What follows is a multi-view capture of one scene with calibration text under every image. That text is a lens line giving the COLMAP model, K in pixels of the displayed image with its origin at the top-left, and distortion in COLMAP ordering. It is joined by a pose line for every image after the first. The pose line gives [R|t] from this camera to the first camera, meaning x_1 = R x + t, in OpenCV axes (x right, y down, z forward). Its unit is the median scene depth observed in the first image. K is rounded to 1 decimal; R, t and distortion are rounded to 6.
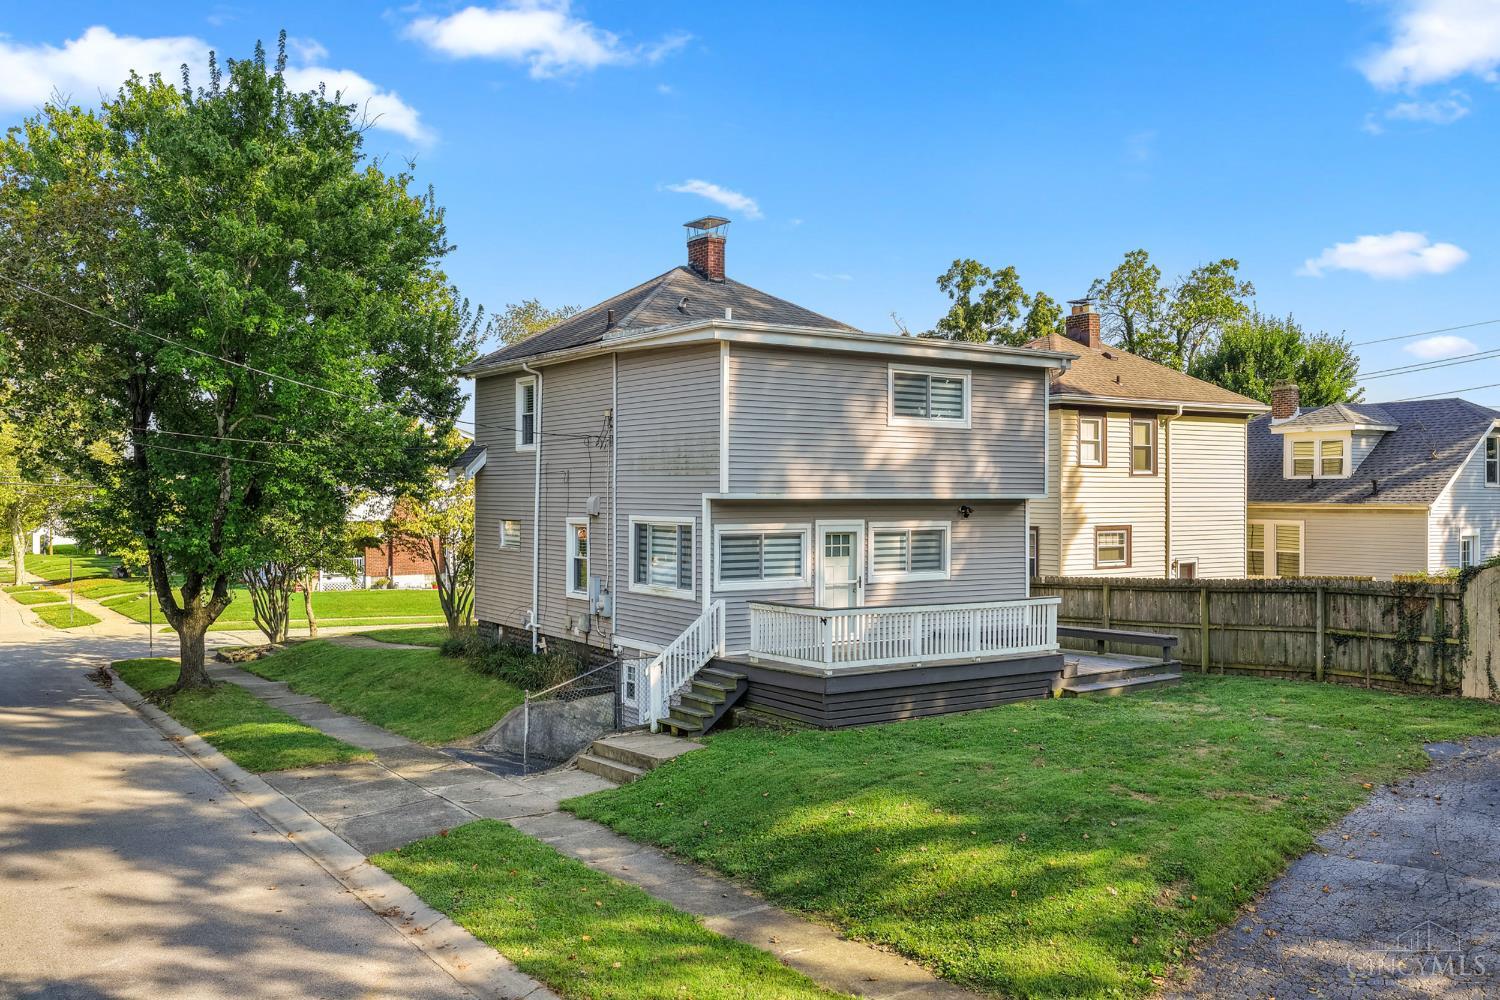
lens RADIAL K [[1252.9, 0, 751.7], [0, 1252.9, 497.1], [0, 0, 1]] dist [-0.038817, 0.001781]
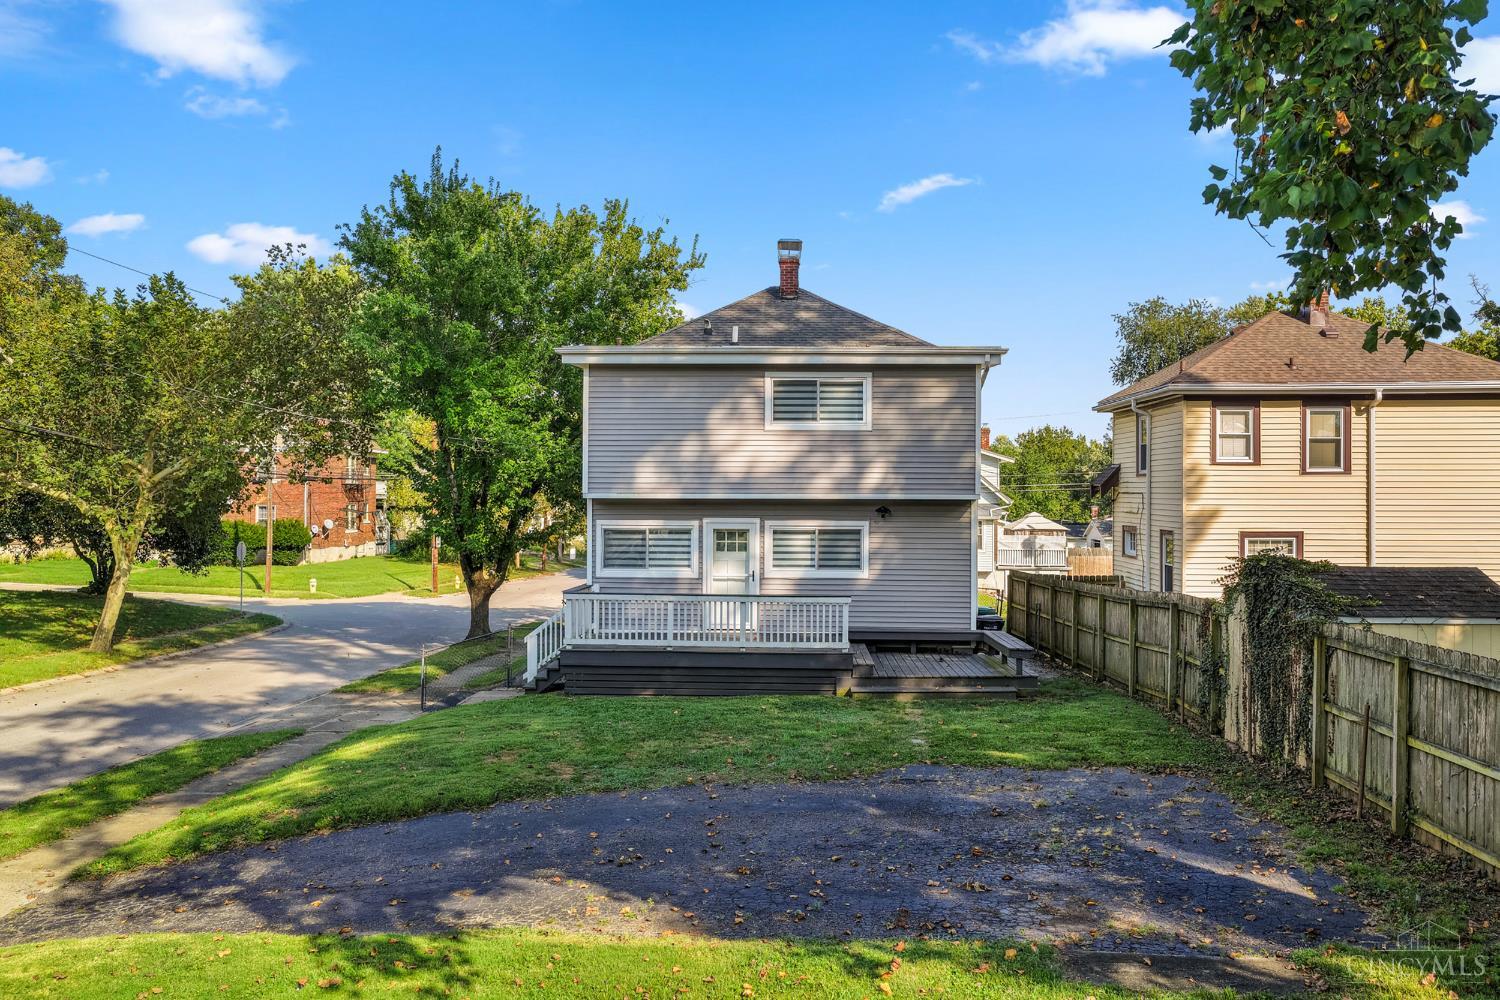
lens RADIAL K [[1252.9, 0, 750.2], [0, 1252.9, 499.8], [0, 0, 1]] dist [-0.038817, 0.001781]
pose [[0.815178, 0.006974, -0.579169, 0.699064], [-0.004099, 0.999972, 0.006272, -0.004512], [0.579196, -0.002738, 0.815184, 0.119901]]
